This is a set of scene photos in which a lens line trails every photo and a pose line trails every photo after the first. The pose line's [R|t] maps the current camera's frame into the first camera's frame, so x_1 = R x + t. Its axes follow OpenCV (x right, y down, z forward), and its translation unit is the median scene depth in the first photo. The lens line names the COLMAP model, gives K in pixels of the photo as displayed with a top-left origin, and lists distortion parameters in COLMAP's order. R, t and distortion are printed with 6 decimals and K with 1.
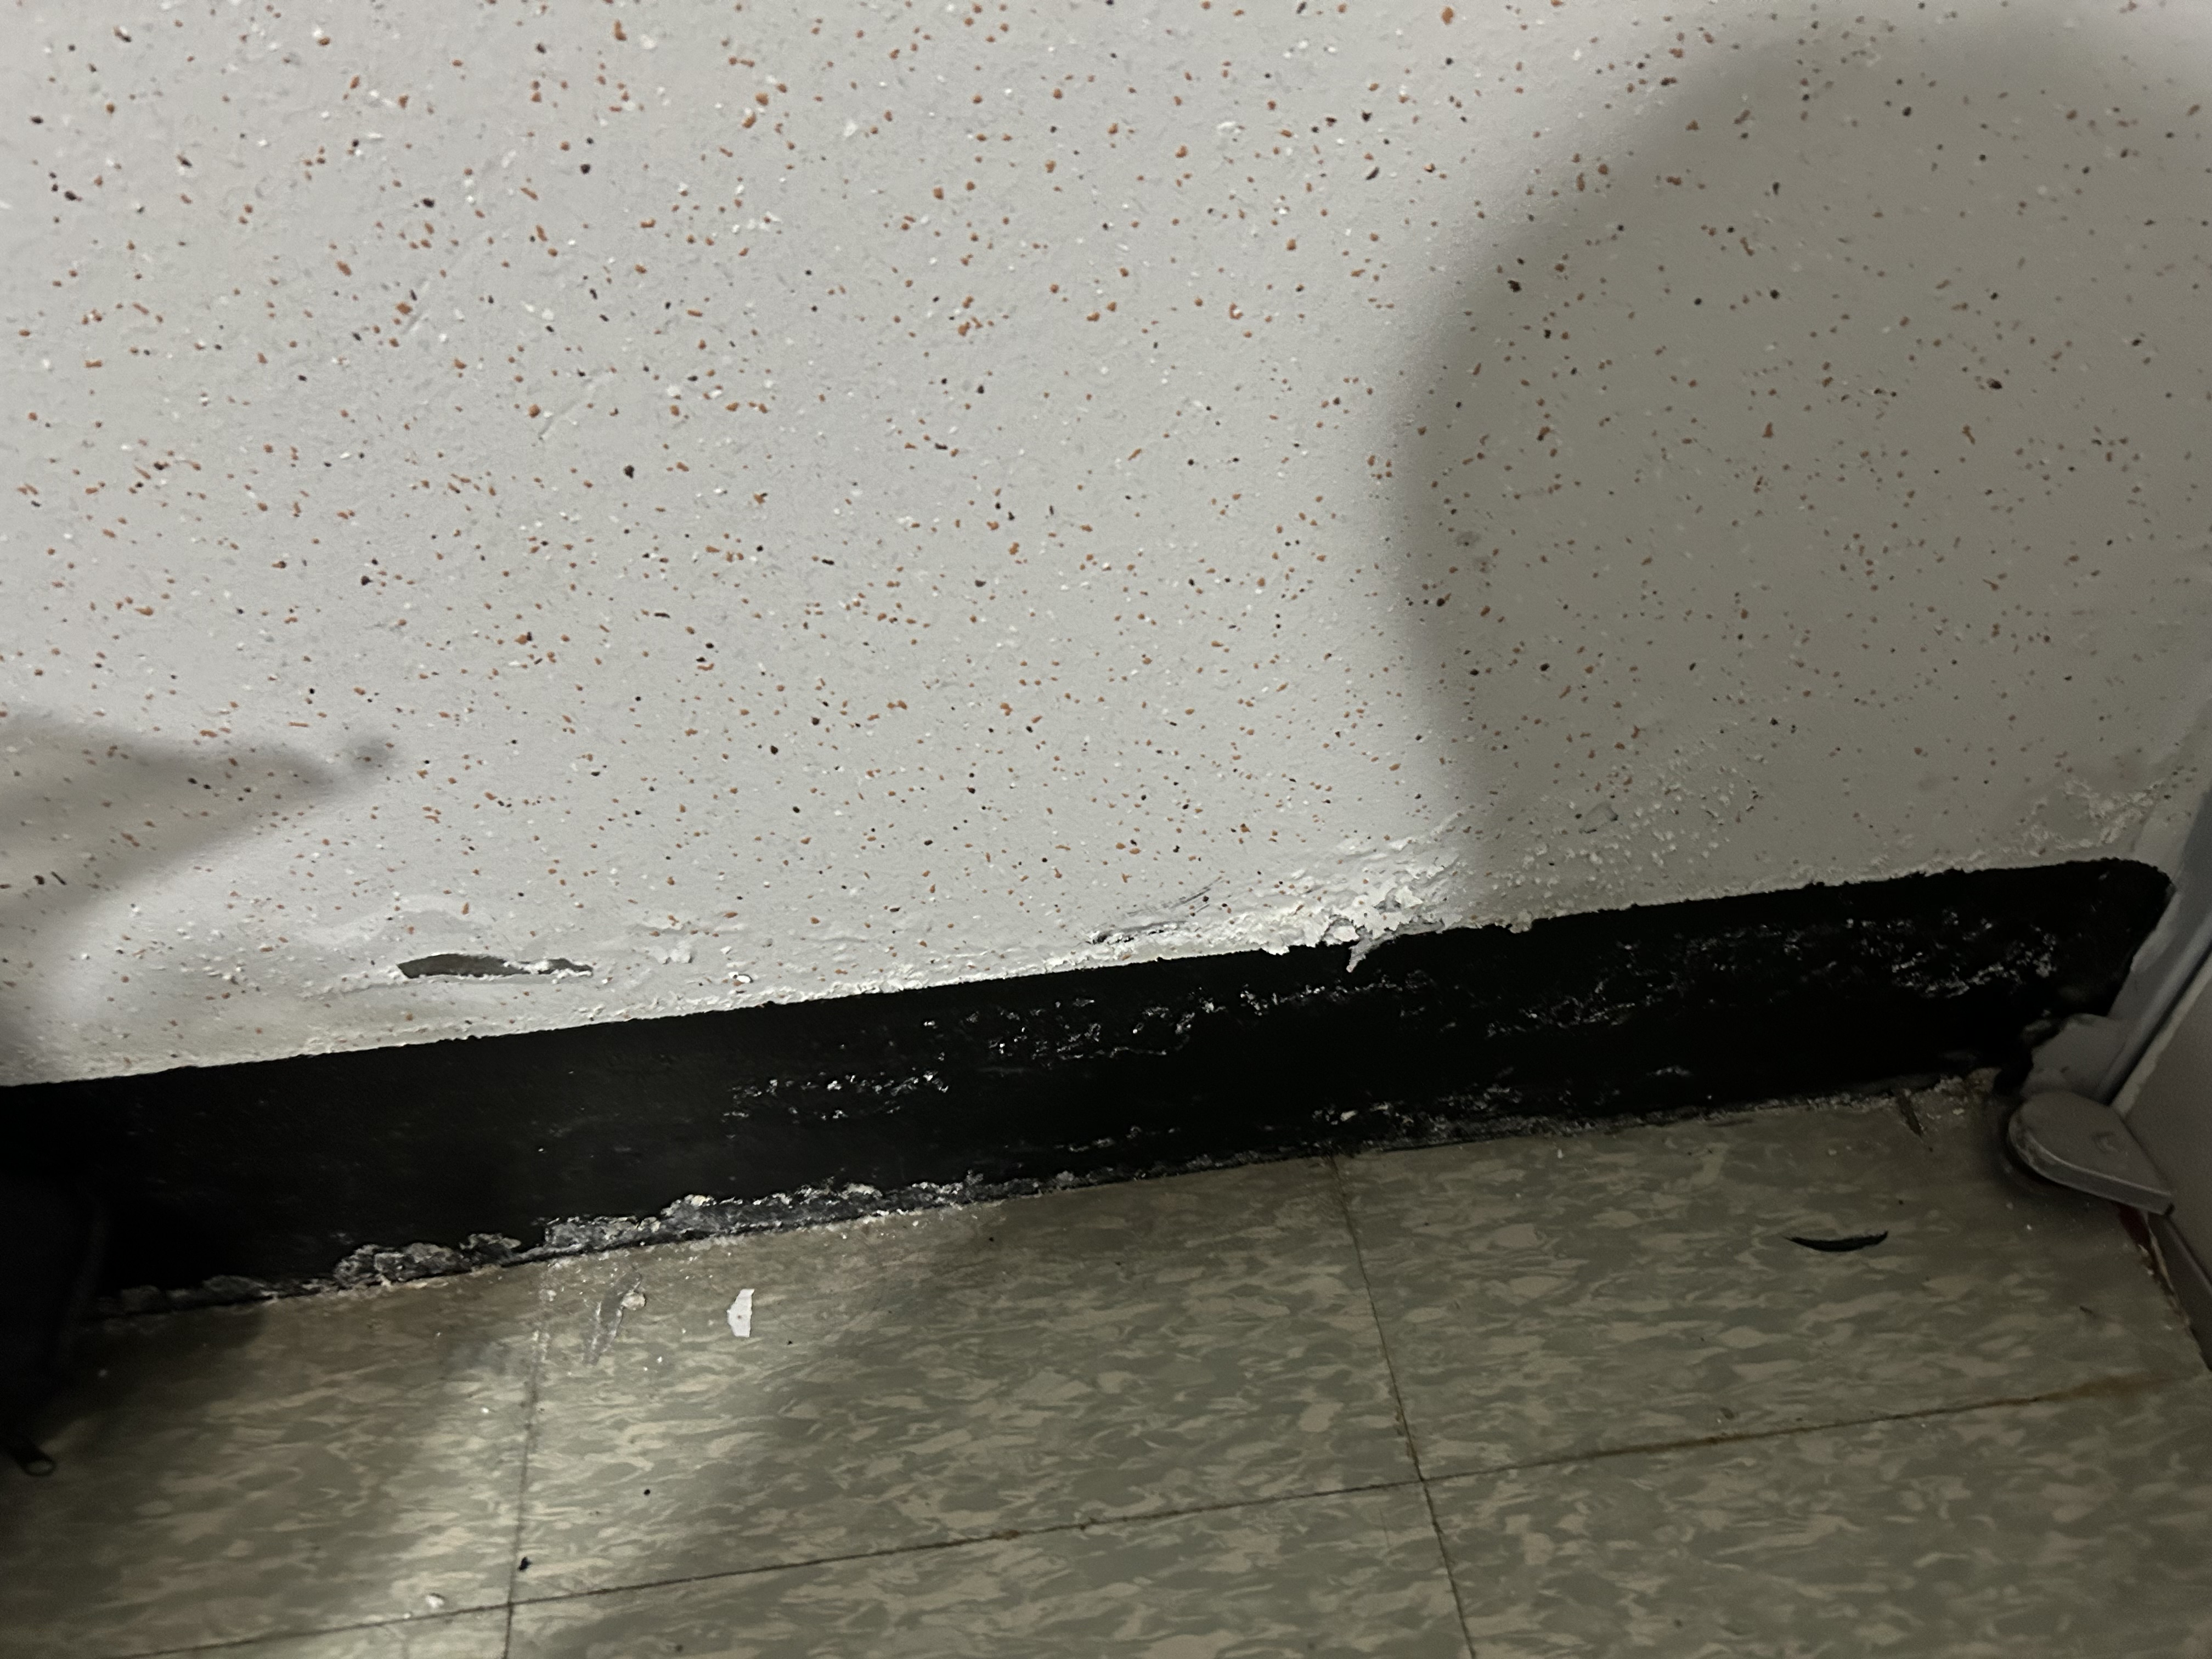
lens RADIAL K [[1672.2, 0, 1106.4], [0, 1672.2, 829.2], [0, 0, 1]] dist [-0.010938, -0.002351]
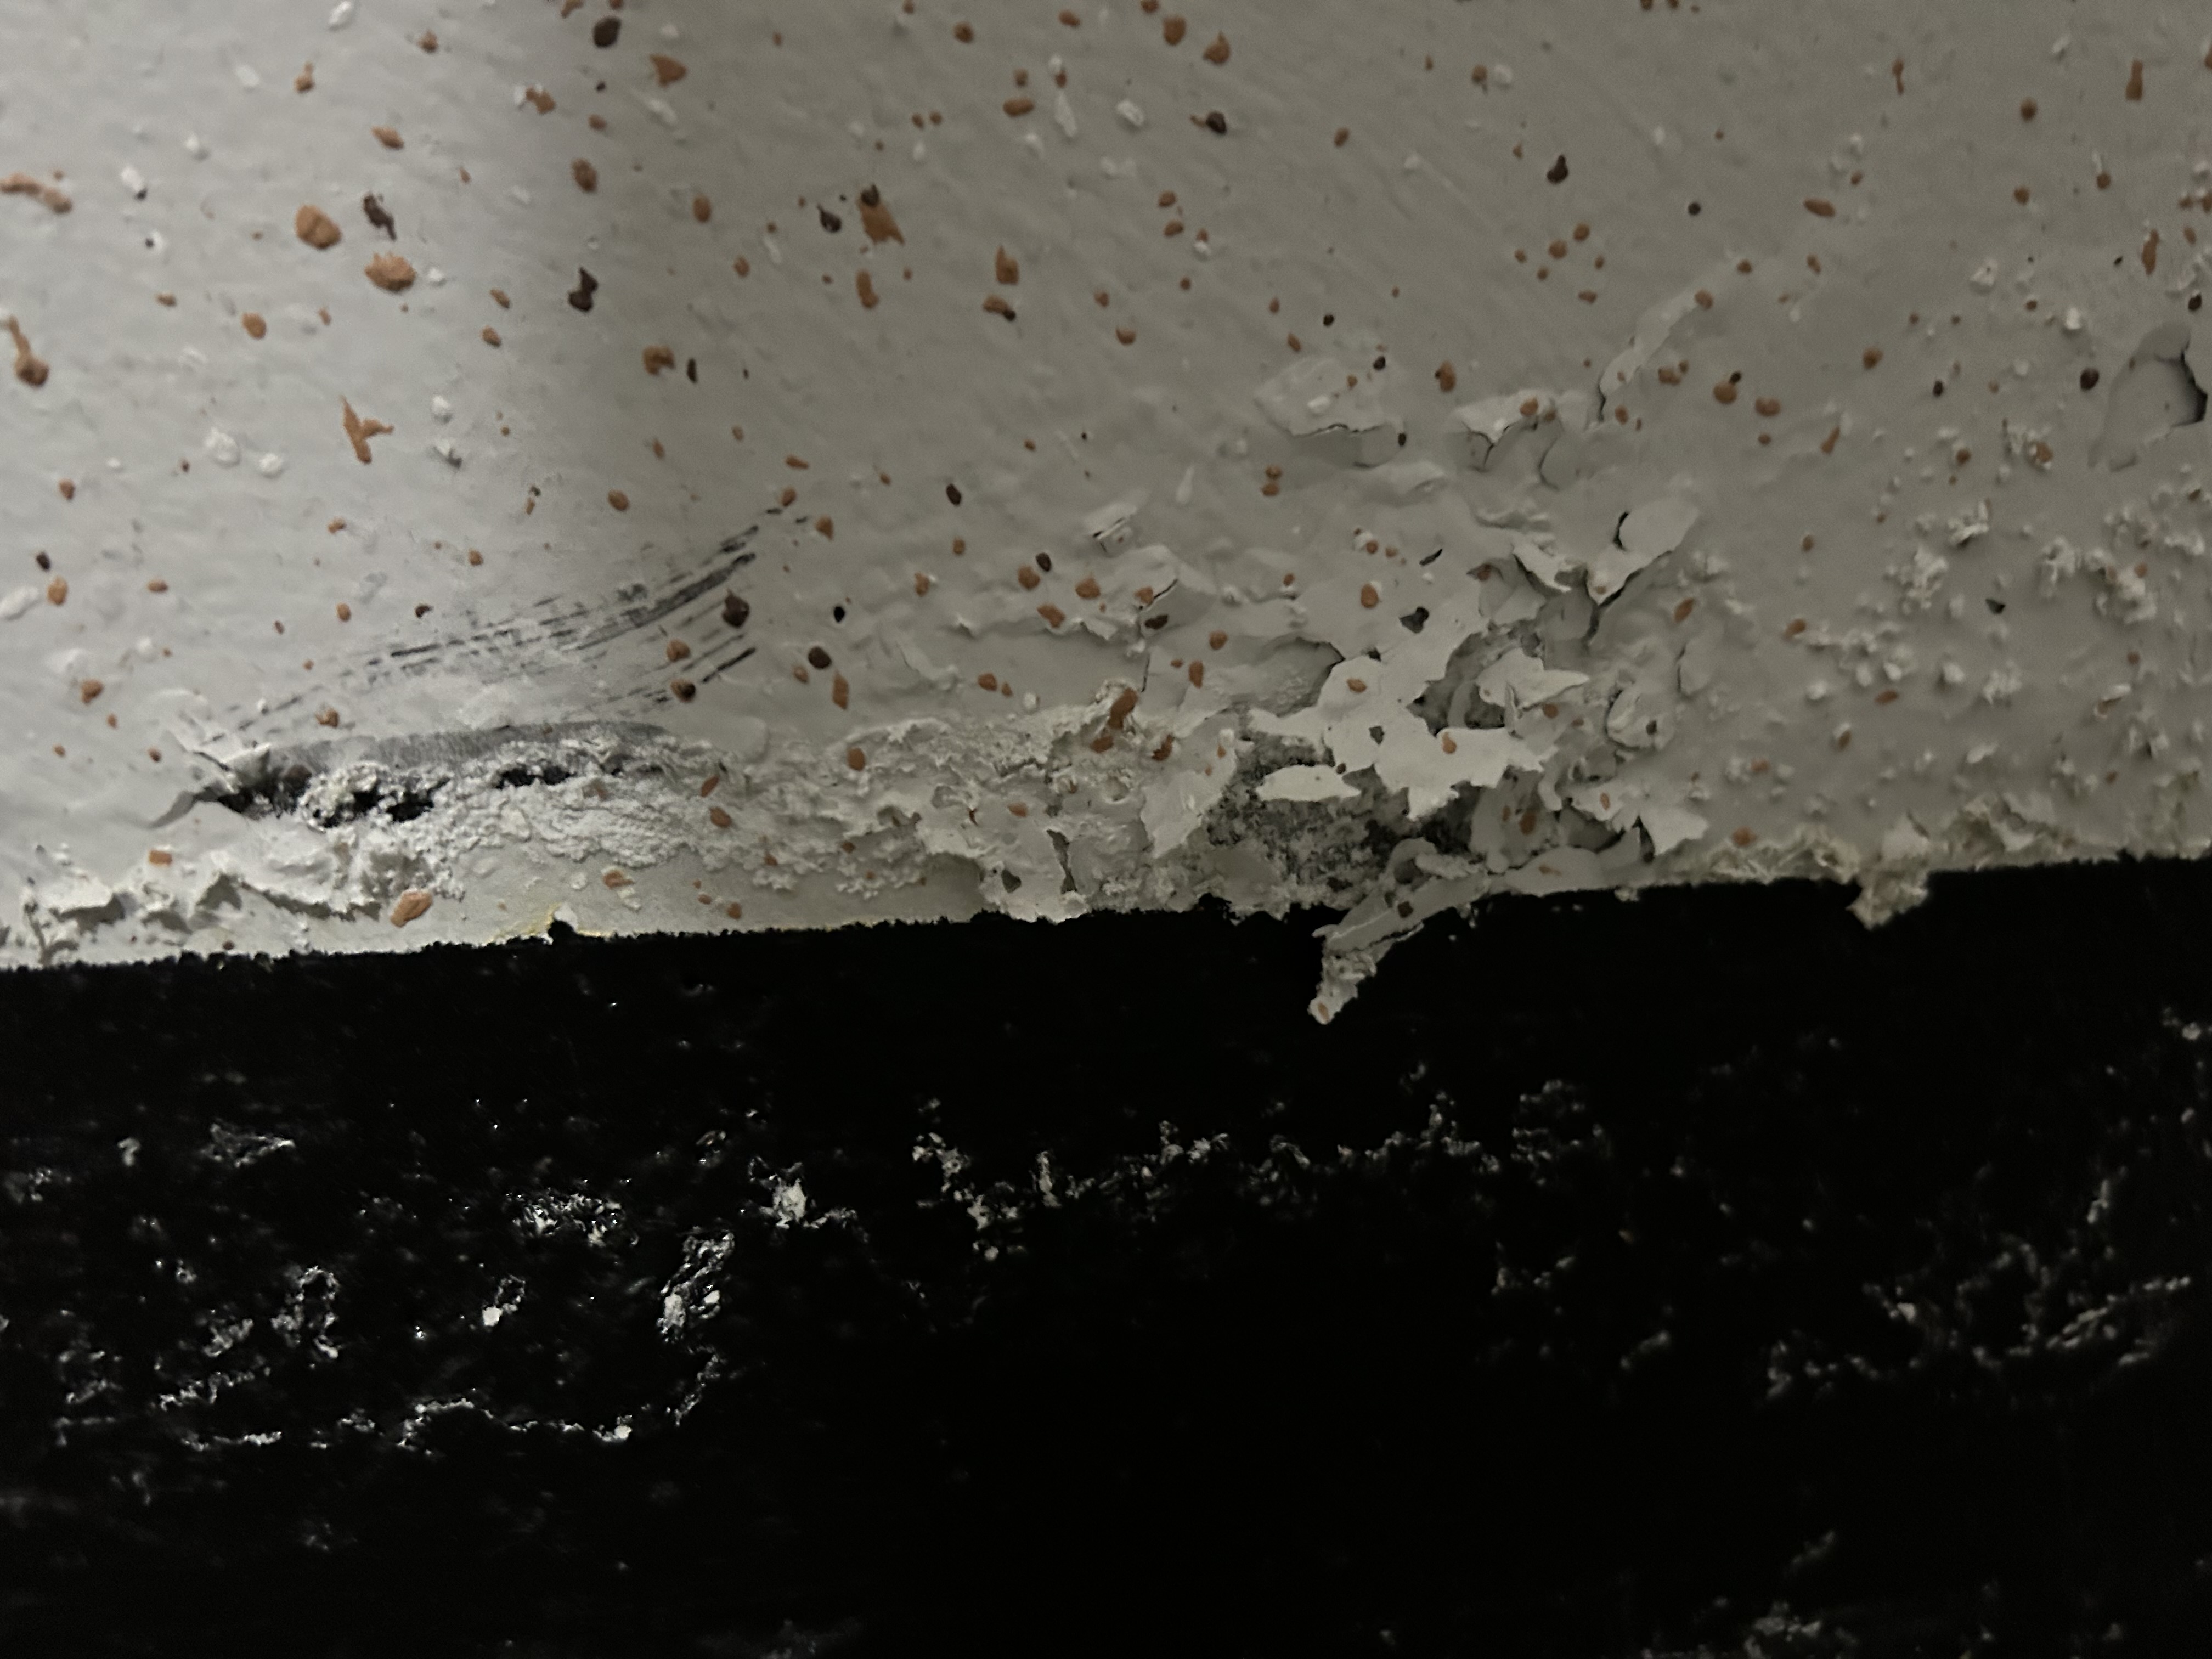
lens RADIAL K [[1672.2, 0, 1108.1], [0, 1672.2, 829.5], [0, 0, 1]] dist [-0.010938, -0.002351]
pose [[0.995364, 0.014368, 0.095102, 0.090617], [0.026745, 0.908436, -0.417167, 0.173312], [-0.092388, 0.417776, 0.903841, 0.788270]]
